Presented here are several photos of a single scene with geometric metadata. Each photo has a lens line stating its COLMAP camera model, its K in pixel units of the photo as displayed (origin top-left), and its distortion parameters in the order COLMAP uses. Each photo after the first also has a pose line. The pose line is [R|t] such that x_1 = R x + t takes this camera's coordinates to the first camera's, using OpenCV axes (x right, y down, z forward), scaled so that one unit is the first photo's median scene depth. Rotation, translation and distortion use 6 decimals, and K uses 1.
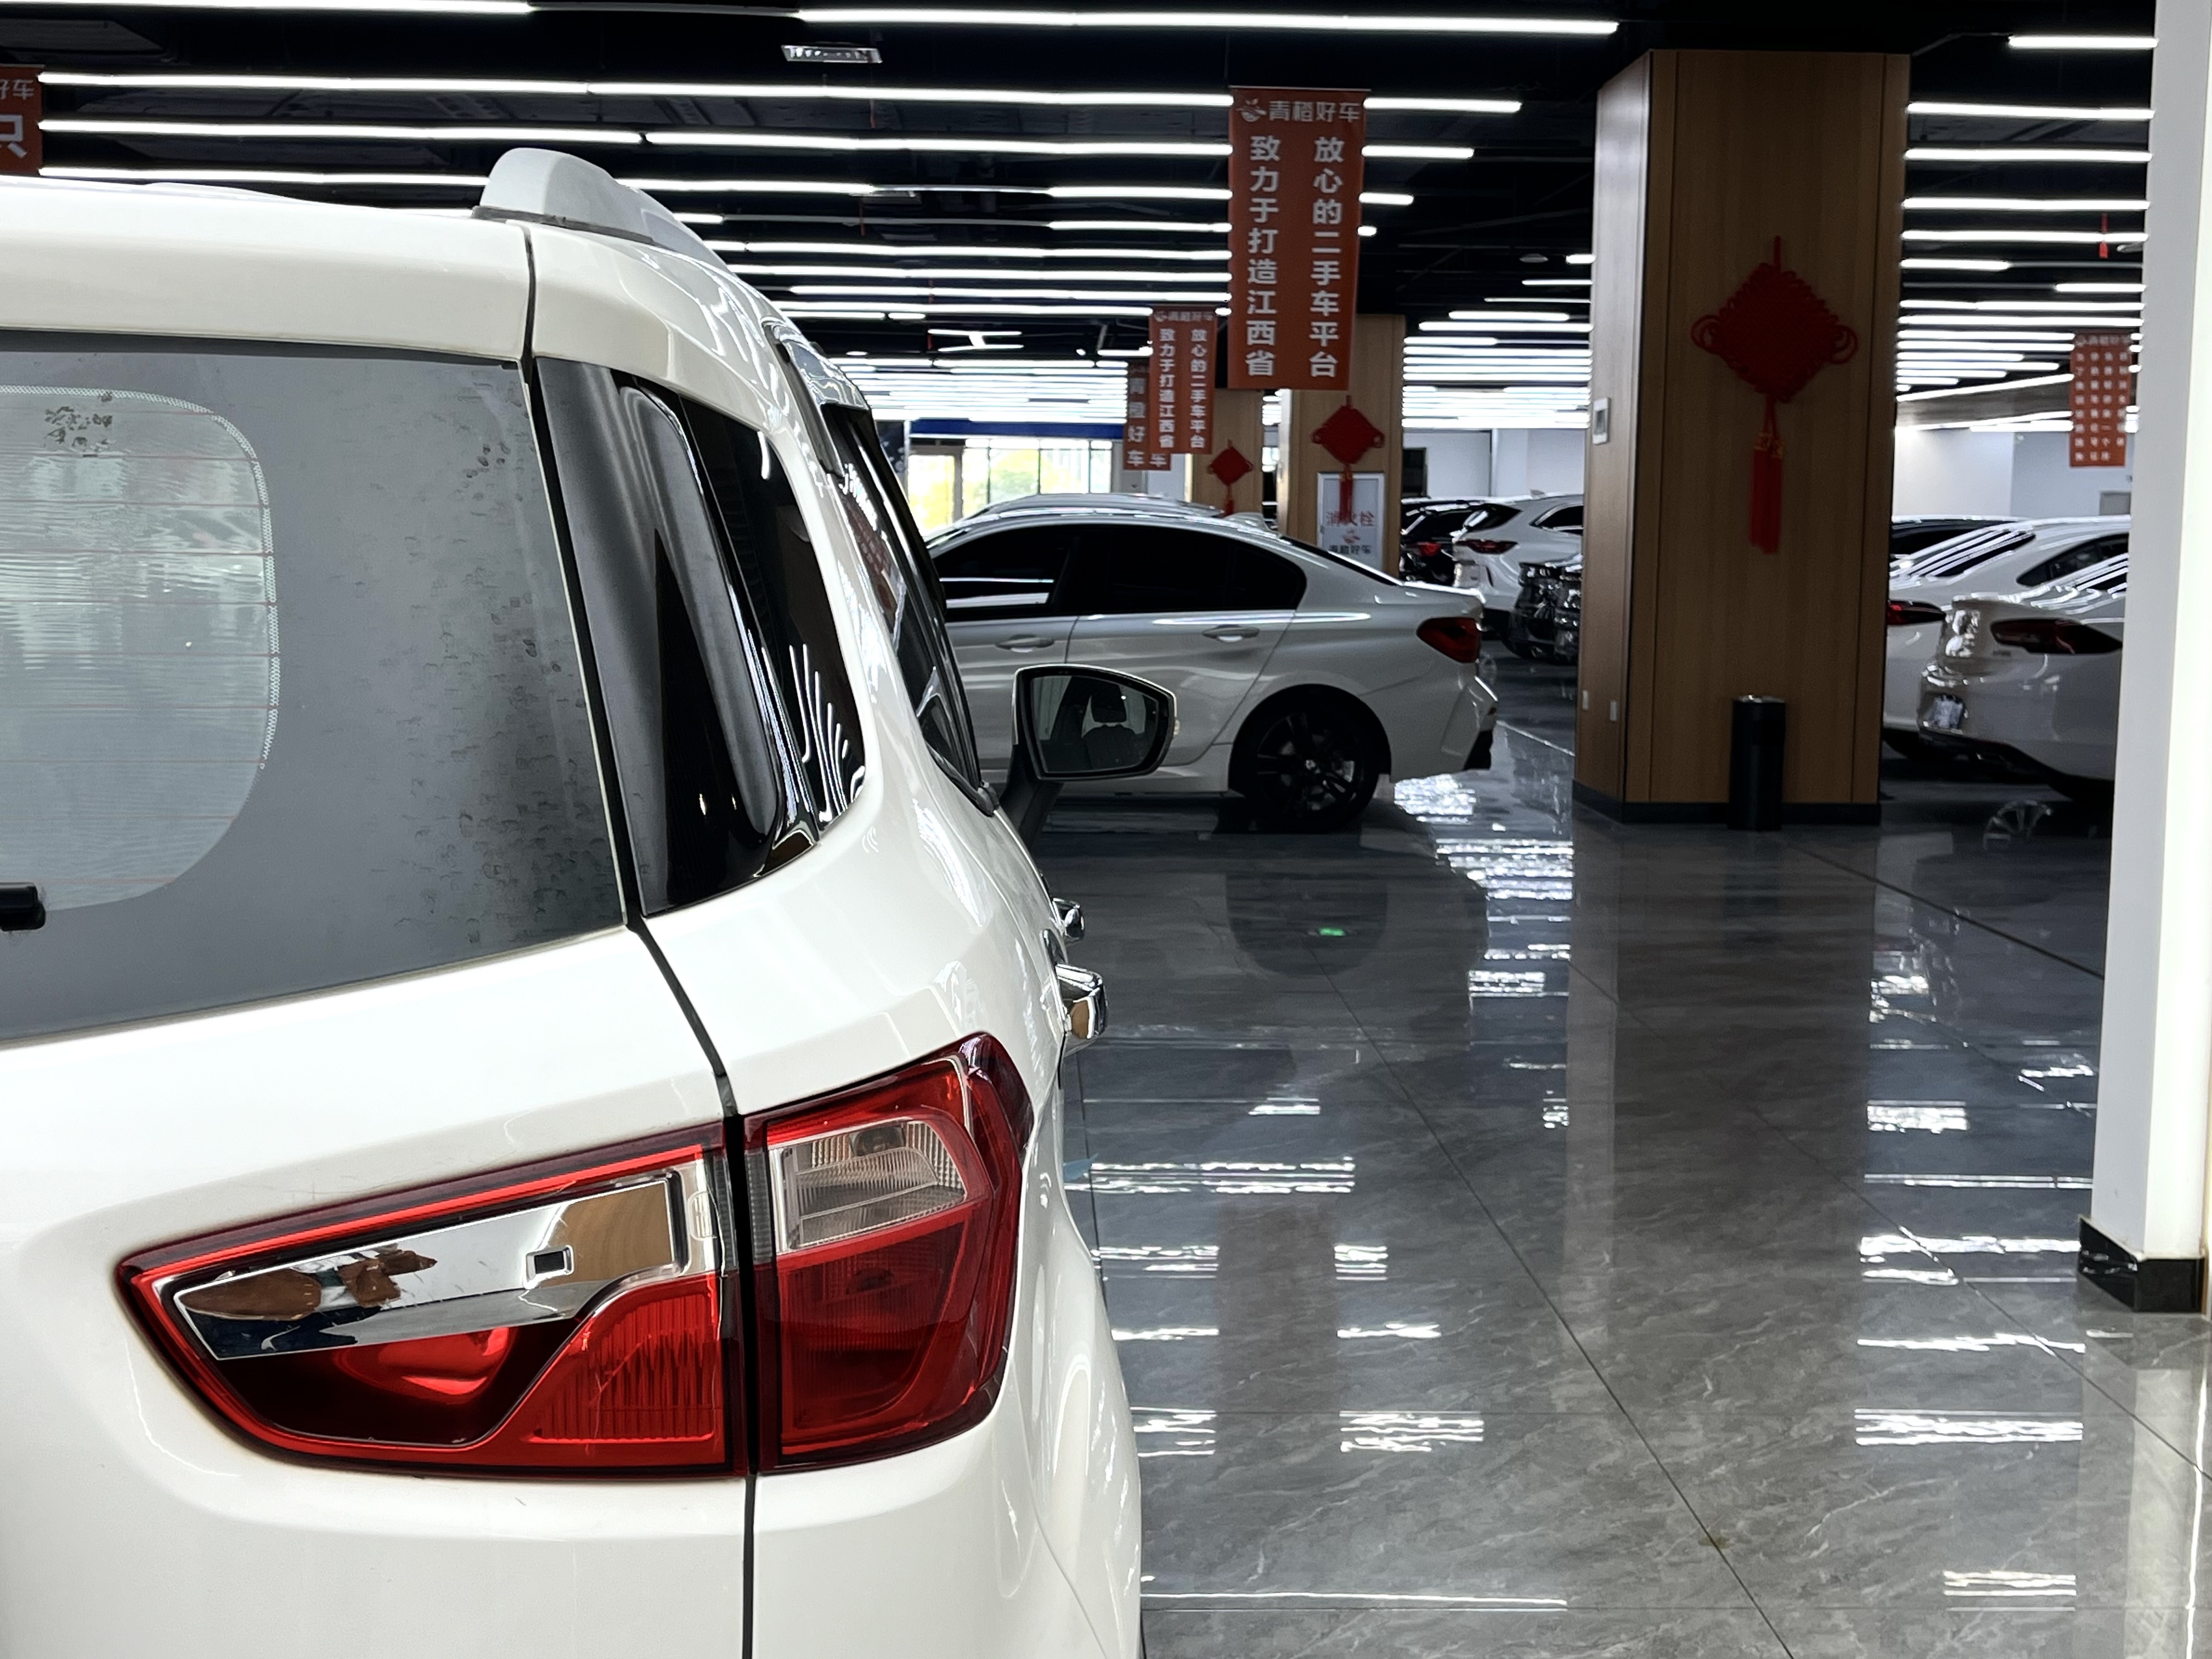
lens RADIAL K [[2820.8, 0, 1106.0], [0, 2820.8, 829.5], [0, 0, 1]] dist [0.080133, -0.106434]
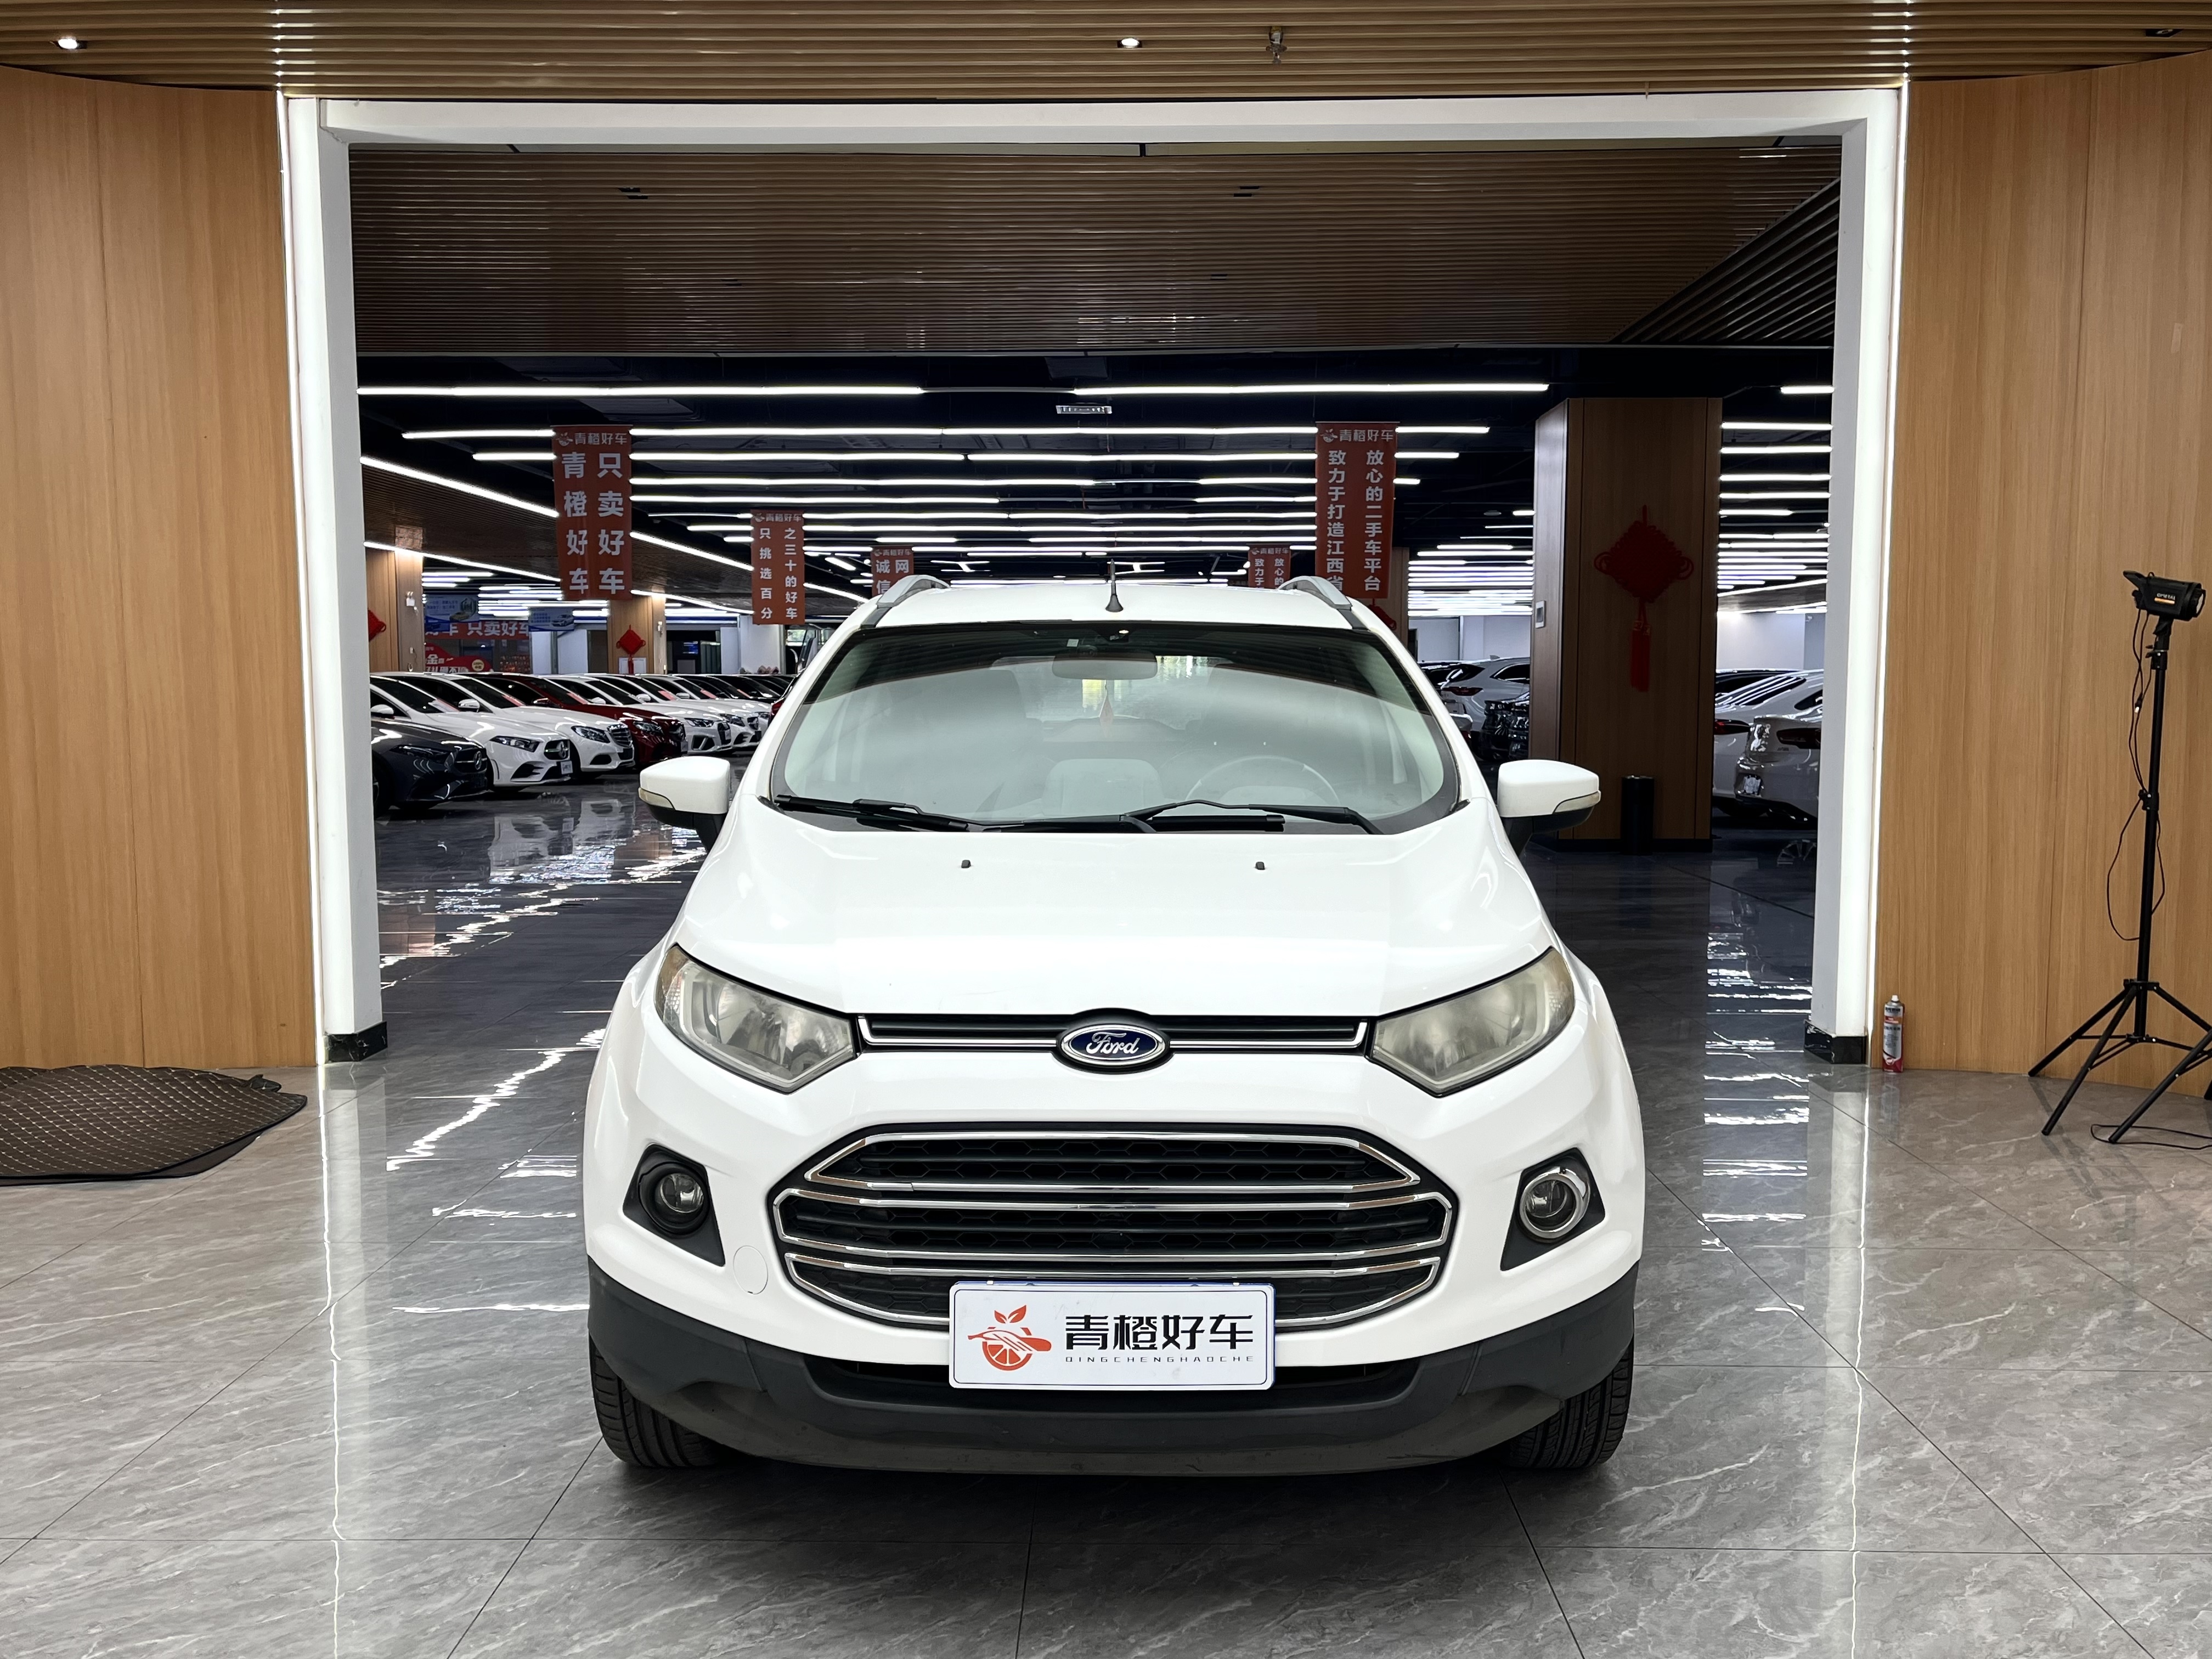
lens RADIAL K [[1845.2, 0, 1106.0], [0, 1845.2, 829.5], [0, 0, 1]] dist [0.089218, -0.102544]
pose [[0.998575, -0.007784, -0.052788, -0.025084], [0.006298, 0.999581, -0.028263, 0.012928], [0.052986, 0.027890, 0.998206, -0.110154]]
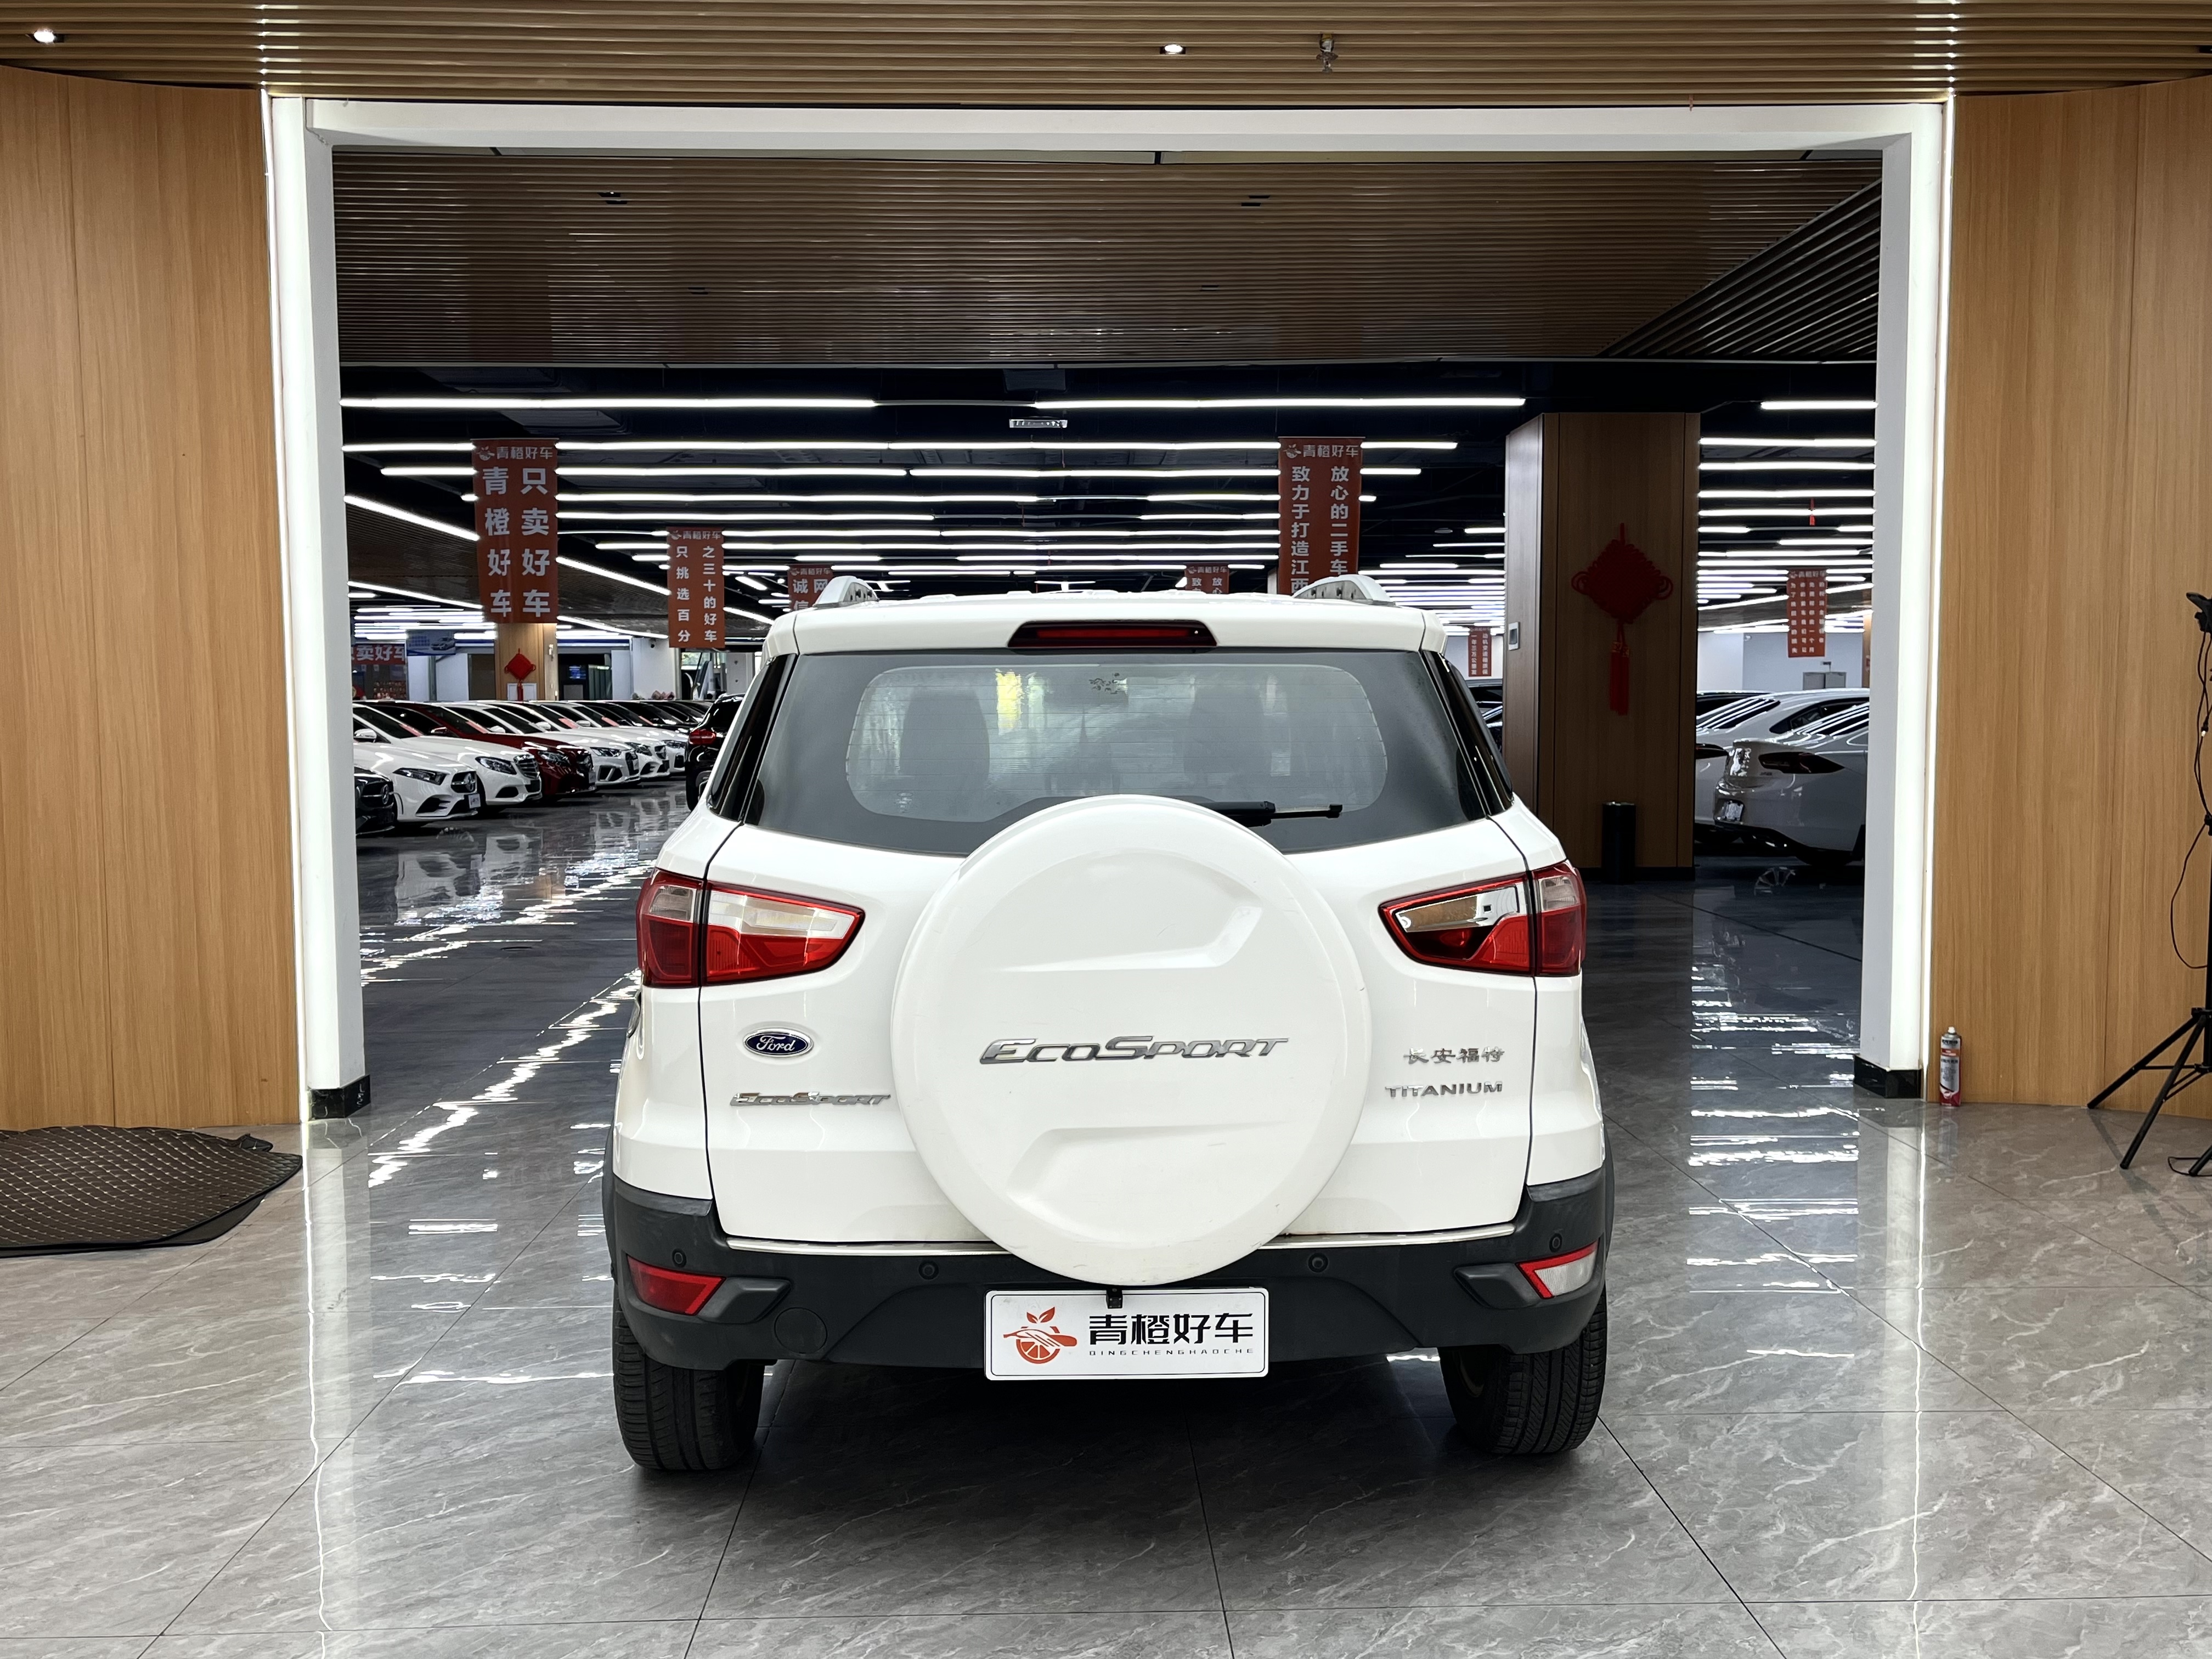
lens RADIAL K [[1939.0, 0, 1106.0], [0, 1939.0, 829.5], [0, 0, 1]] dist [0.097271, -0.118077]
pose [[0.999843, -0.016411, -0.006626, -0.051940], [0.016104, 0.998902, -0.044005, 0.012166], [0.007341, 0.043891, 0.999009, -0.113751]]
